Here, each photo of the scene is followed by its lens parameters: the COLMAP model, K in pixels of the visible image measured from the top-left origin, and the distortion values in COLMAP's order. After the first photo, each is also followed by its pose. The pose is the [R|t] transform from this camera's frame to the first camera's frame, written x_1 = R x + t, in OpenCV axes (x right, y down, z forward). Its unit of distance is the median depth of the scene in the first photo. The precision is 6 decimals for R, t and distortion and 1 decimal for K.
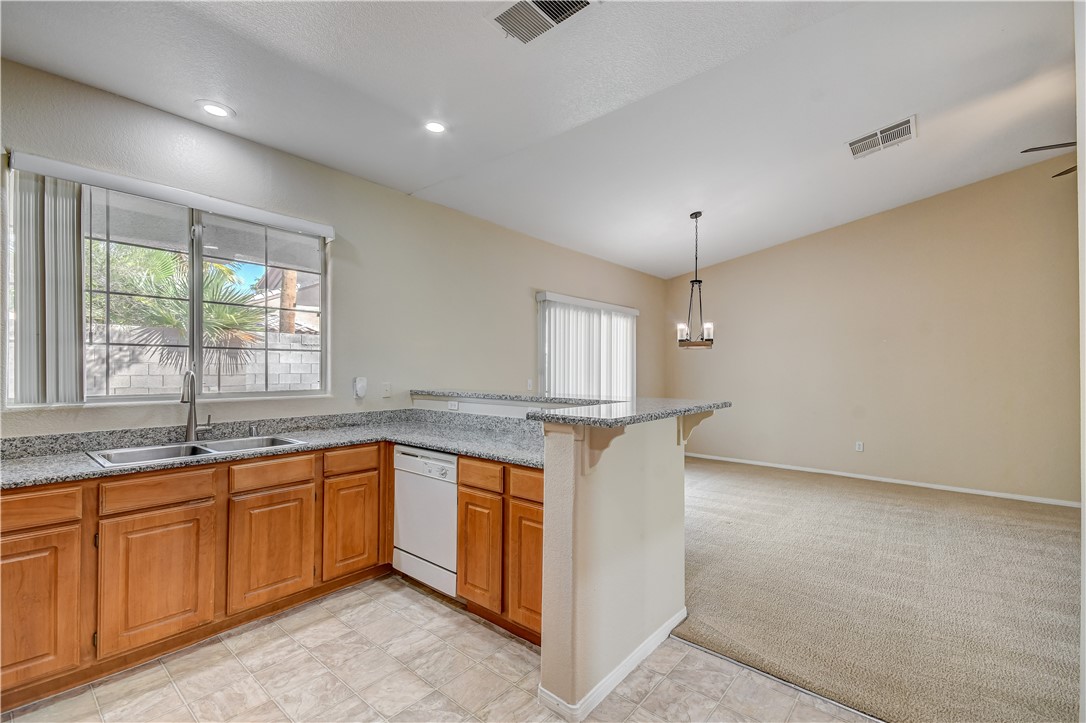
lens RADIAL K [[471.1, 0, 543.5], [0, 471.1, 364.8], [0, 0, 1]] dist [0.003643, -0.000572]
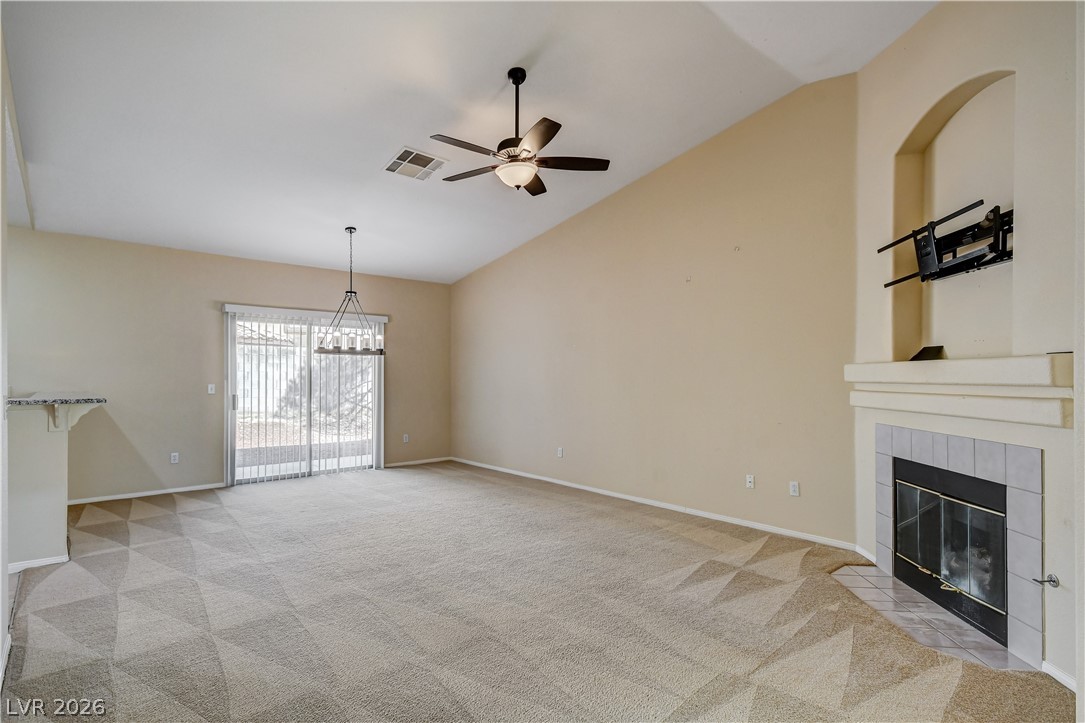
lens RADIAL K [[533.1, 0, 555.4], [0, 533.1, 382.7], [0, 0, 1]] dist [0.016959, -0.007850]
pose [[0.989837, -0.000115, -0.142205, 1.883998], [0.003087, 0.999781, 0.020679, 0.006016], [0.142171, -0.020907, 0.989621, -0.257302]]
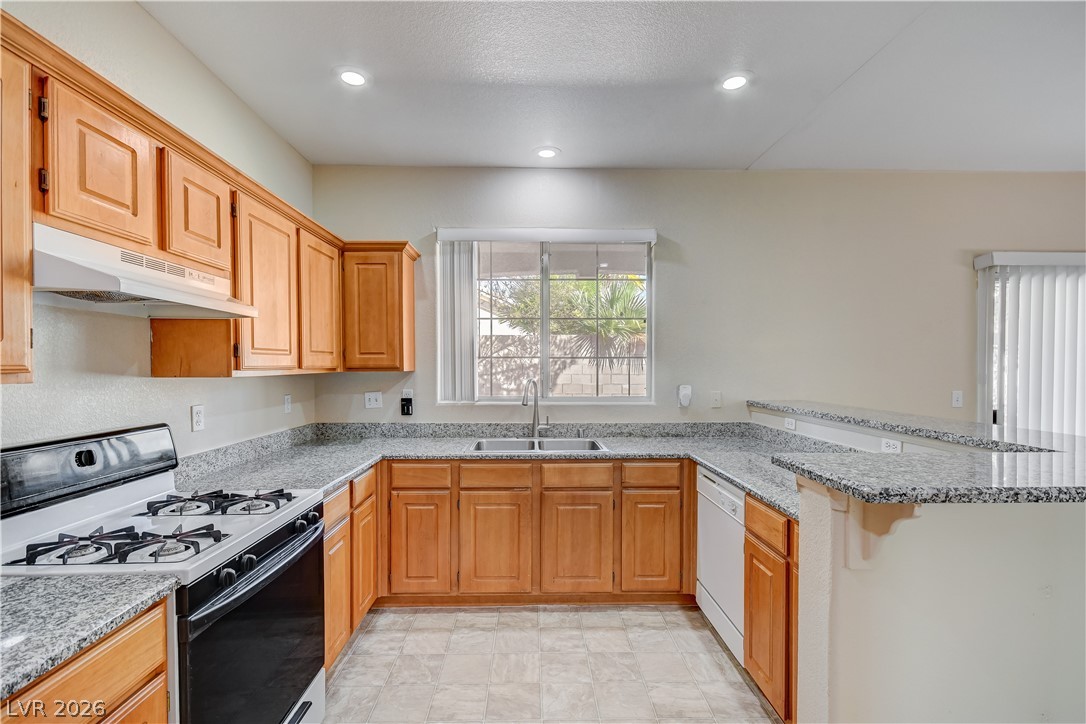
lens RADIAL K [[493.8, 0, 537.8], [0, 493.8, 371.9], [0, 0, 1]] dist [0.015551, -0.002045]
pose [[0.653656, 0.006401, -0.756765, 0.222974], [0.011117, 0.999775, 0.018058, -0.028175], [0.756710, -0.020217, 0.653438, 0.196499]]
